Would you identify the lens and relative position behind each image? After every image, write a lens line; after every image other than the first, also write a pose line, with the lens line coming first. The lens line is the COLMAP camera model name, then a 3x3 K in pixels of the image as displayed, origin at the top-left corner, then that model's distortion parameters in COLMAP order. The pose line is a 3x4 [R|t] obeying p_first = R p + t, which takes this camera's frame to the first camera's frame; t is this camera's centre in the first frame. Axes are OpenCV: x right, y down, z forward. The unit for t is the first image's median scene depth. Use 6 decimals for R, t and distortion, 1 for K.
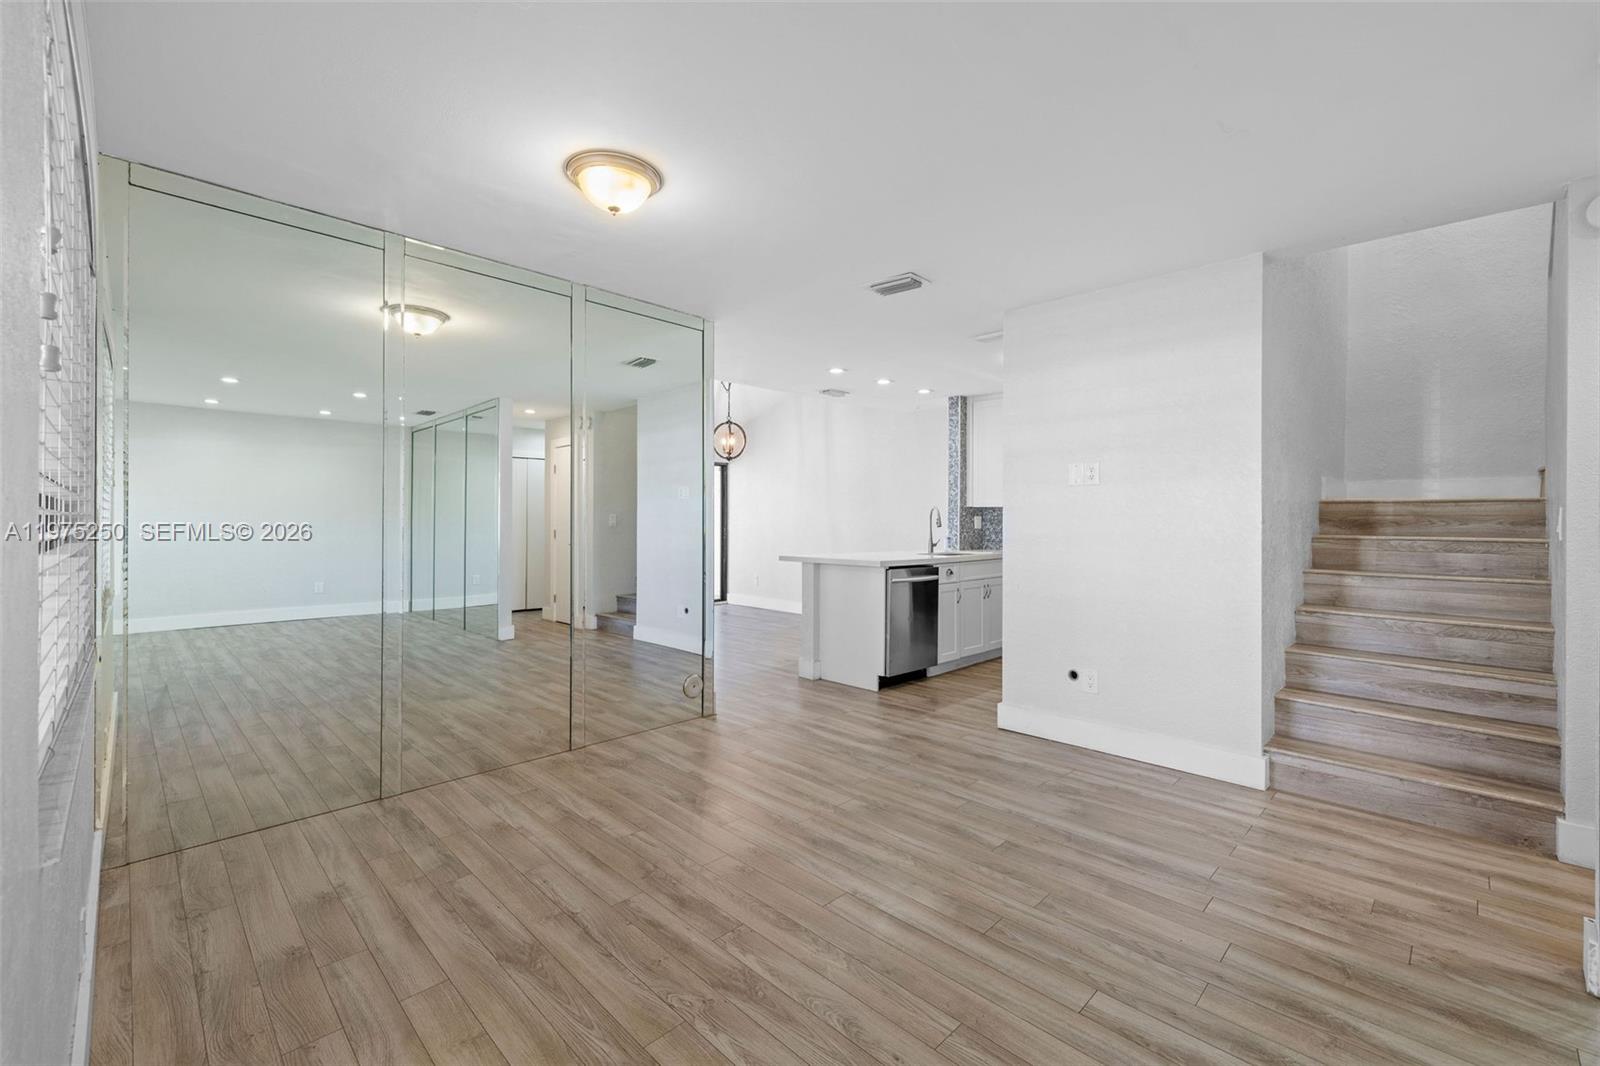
lens RADIAL K [[676.3, 0, 800.0], [0, 676.3, 533.0], [0, 0, 1]] dist [-0.043877, 0.000056]
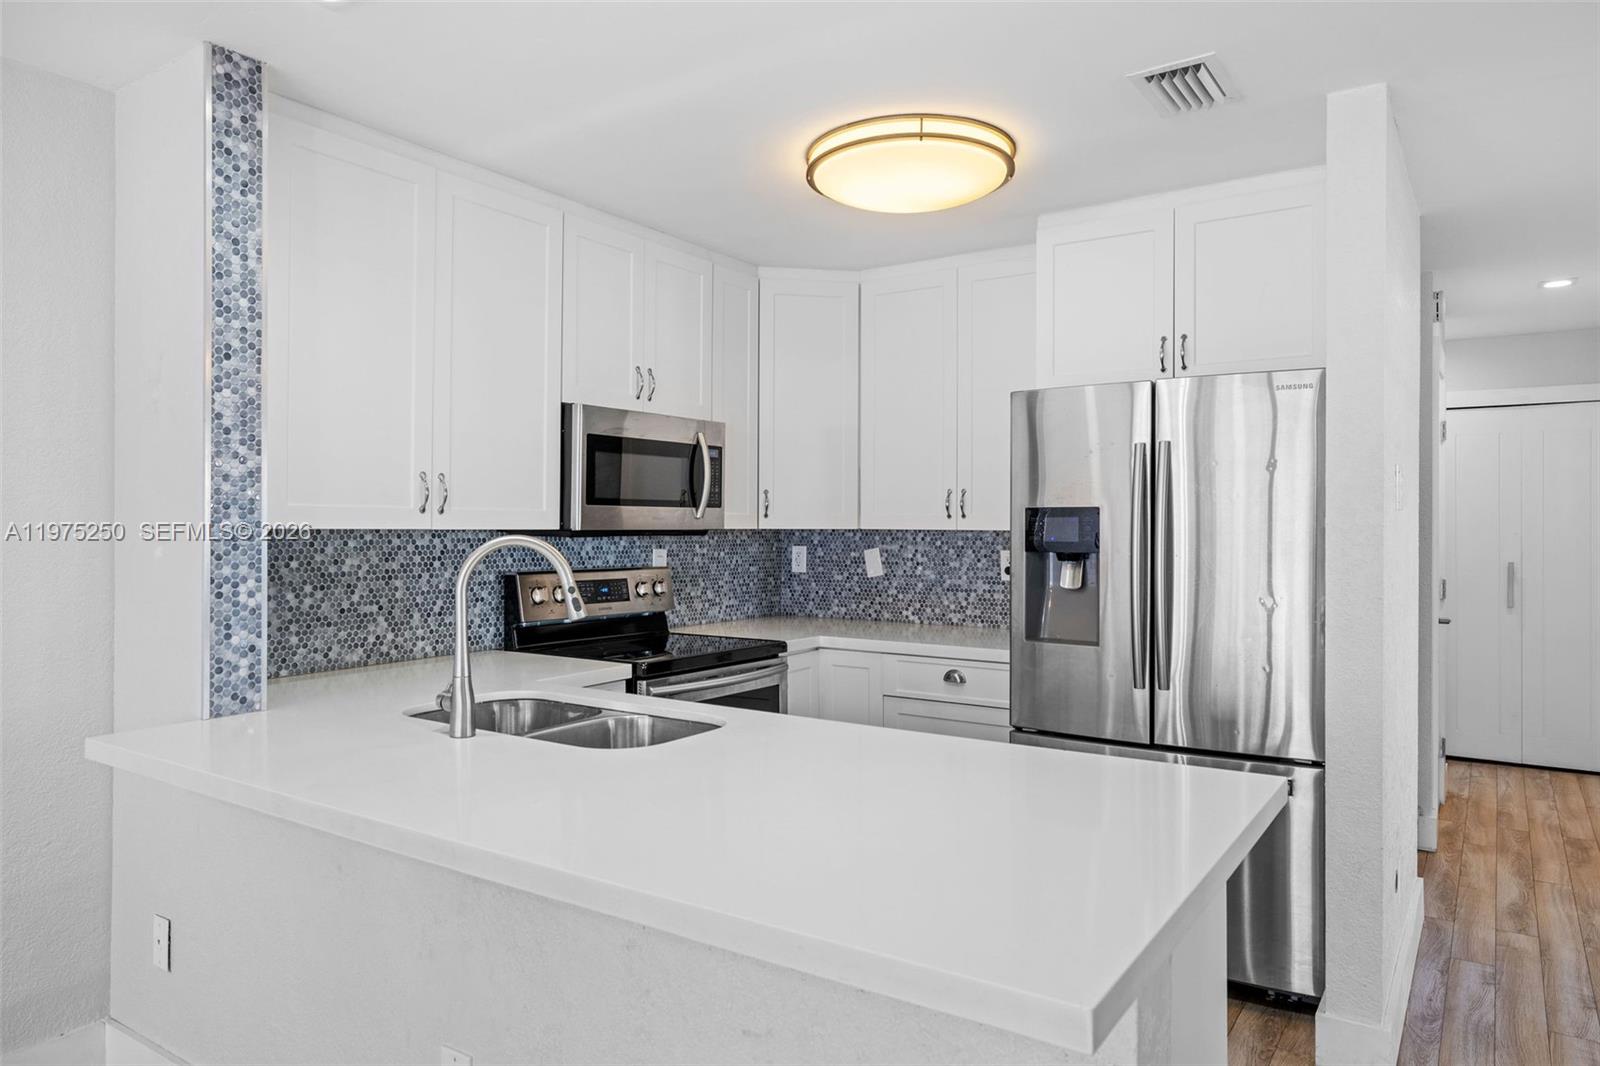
lens RADIAL K [[1008.2, 0, 800.0], [0, 1008.2, 533.0], [0, 0, 1]] dist [0.002296, 0.001714]
pose [[-0.179817, -0.008070, 0.983667, -0.177848], [0.012548, 0.999866, 0.010496, -0.045718], [-0.983620, 0.014230, -0.179691, 1.035032]]
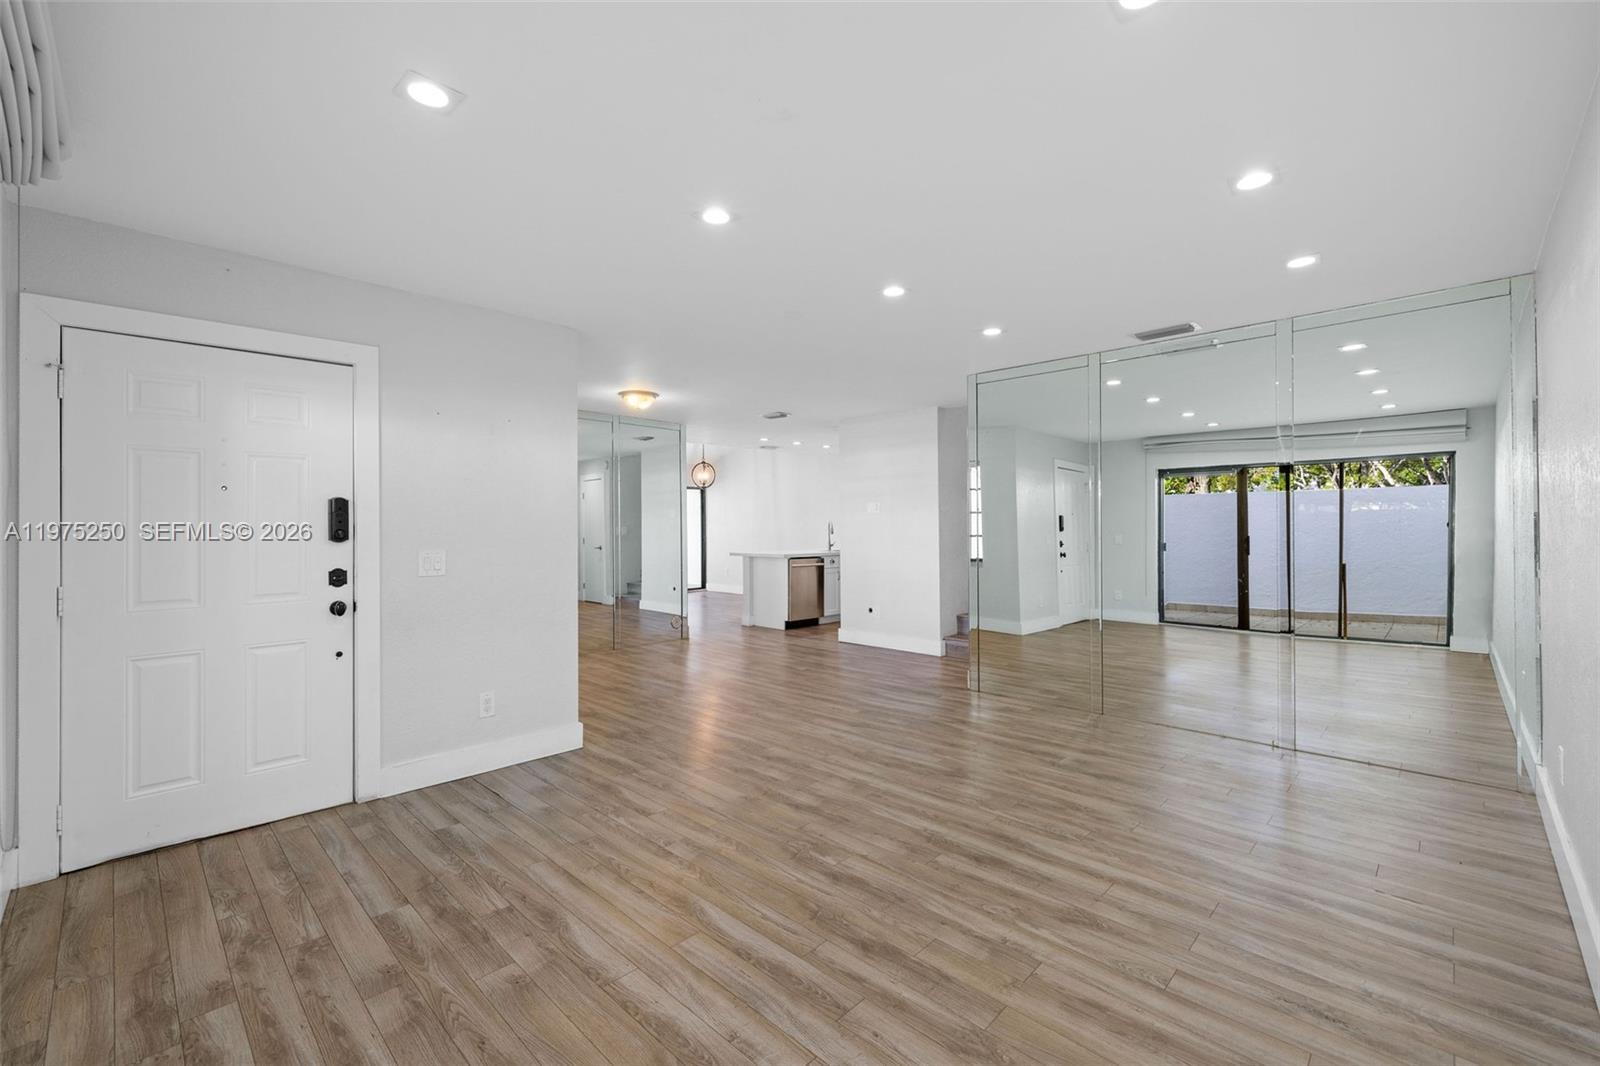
lens RADIAL K [[675.9, 0, 804.0], [0, 675.9, 521.8], [0, 0, 1]] dist [0.000347, -0.000076]
pose [[0.999818, -0.011013, 0.015552, 0.130197], [0.011330, 0.999727, -0.020414, -0.006217], [-0.015323, 0.020587, 0.999671, -0.681608]]
